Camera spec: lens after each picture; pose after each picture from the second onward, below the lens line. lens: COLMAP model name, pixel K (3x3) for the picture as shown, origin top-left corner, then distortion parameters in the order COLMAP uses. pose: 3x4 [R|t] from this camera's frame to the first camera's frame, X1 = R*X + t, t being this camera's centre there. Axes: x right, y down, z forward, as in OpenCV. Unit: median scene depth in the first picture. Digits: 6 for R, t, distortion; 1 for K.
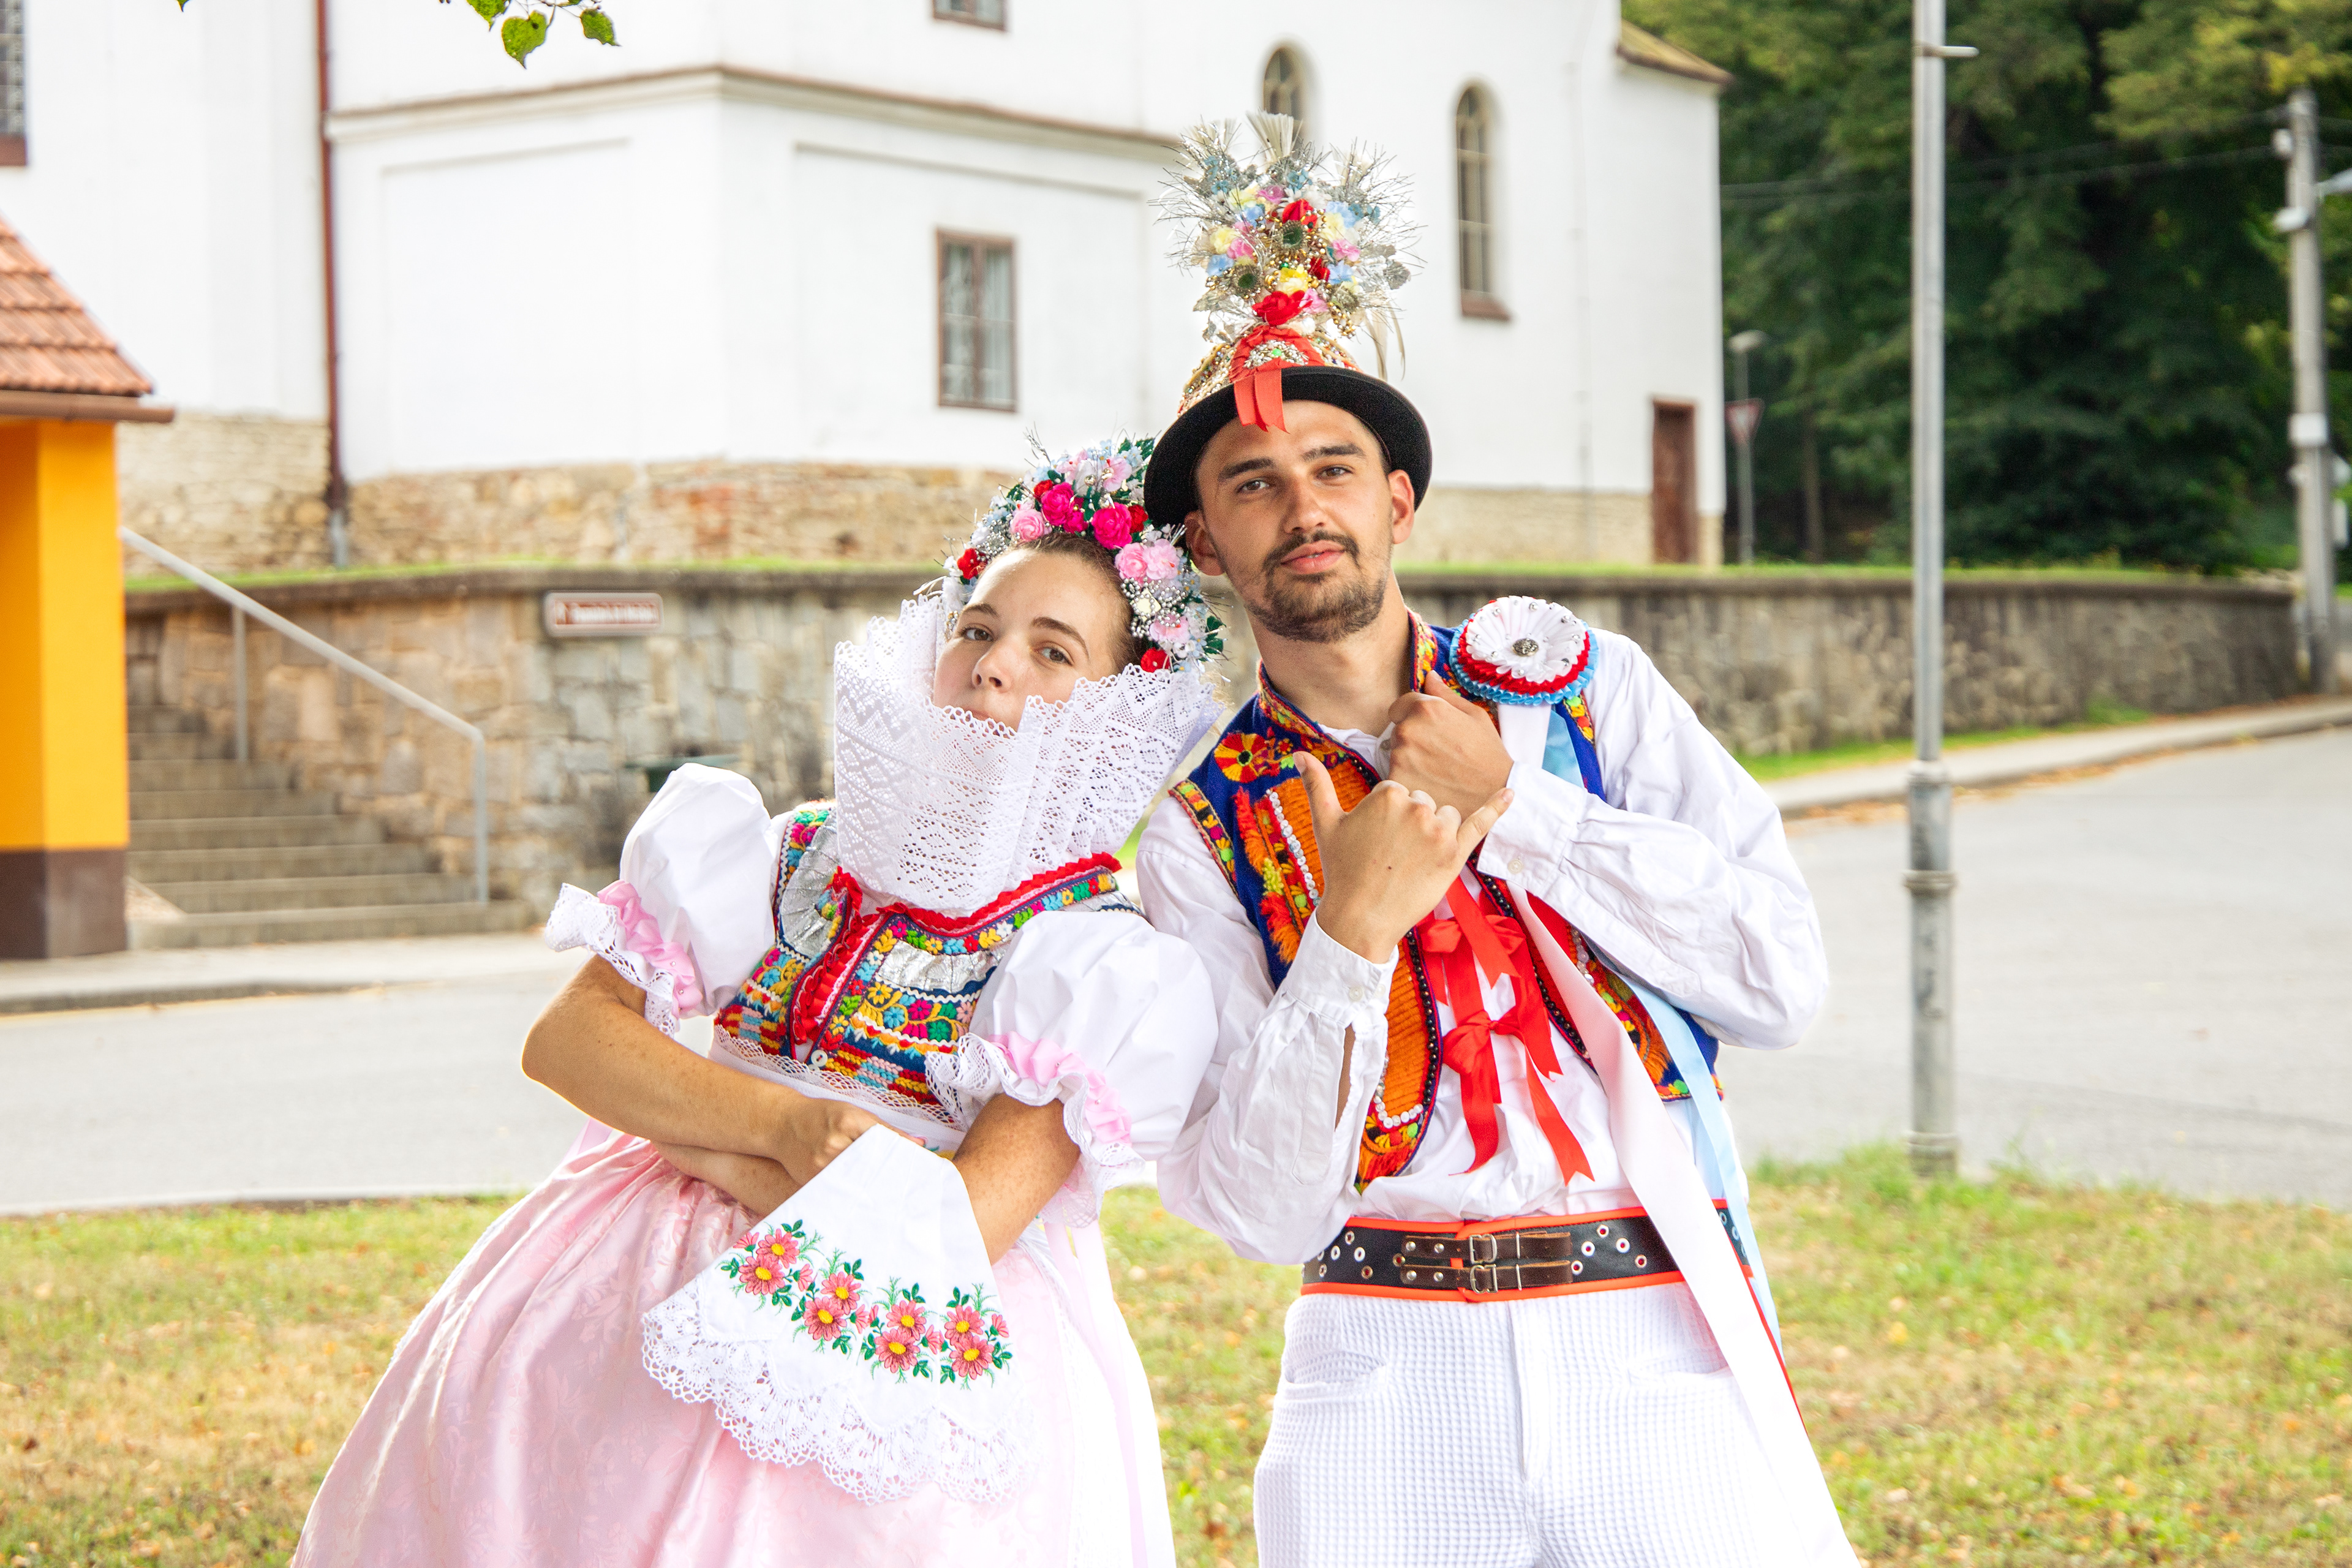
lens RADIAL K [[4435.8, 0, 1130.2], [0, 4435.8, 684.8], [0, 0, 1]] dist [0.082175, 0.284936]
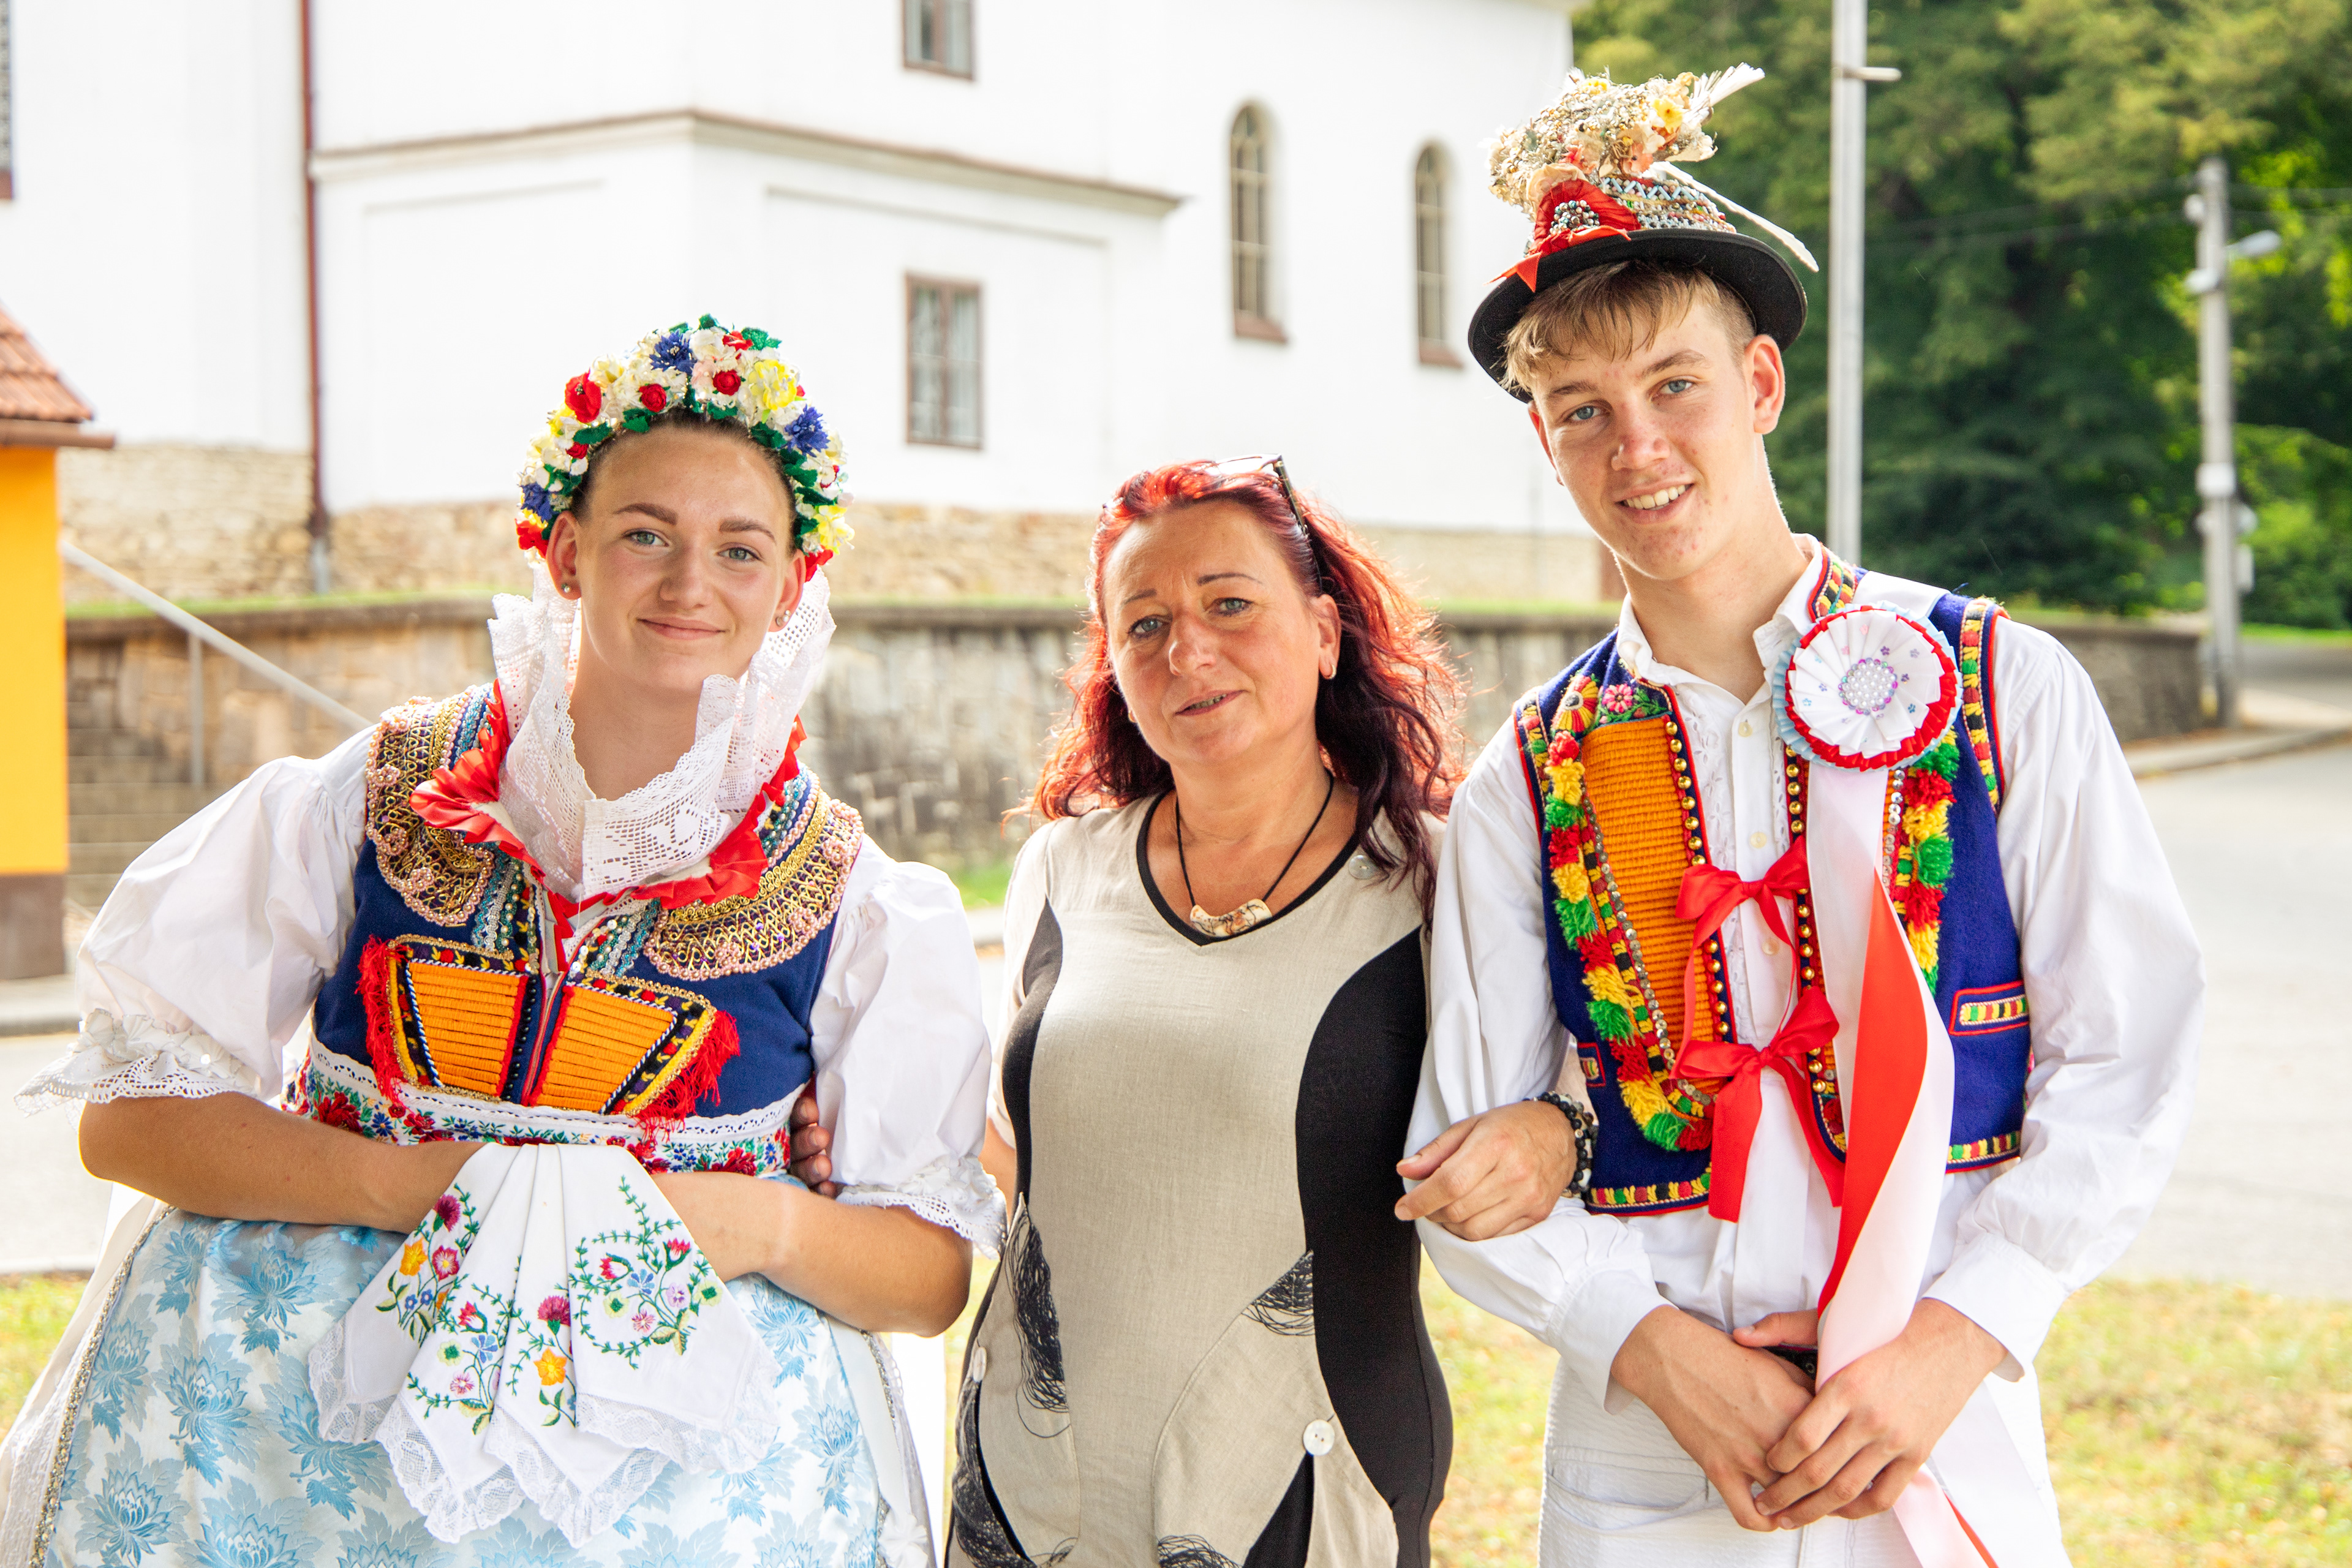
lens RADIAL K [[3742.4, 0, 1260.0], [0, 3742.4, 748.8], [0, 0, 1]] dist [0.087556, 0.036575]
pose [[0.999849, 0.007276, 0.015801, 0.026480], [-0.007514, 0.999858, 0.015051, -0.005334], [-0.015690, -0.015167, 0.999762, 0.124591]]
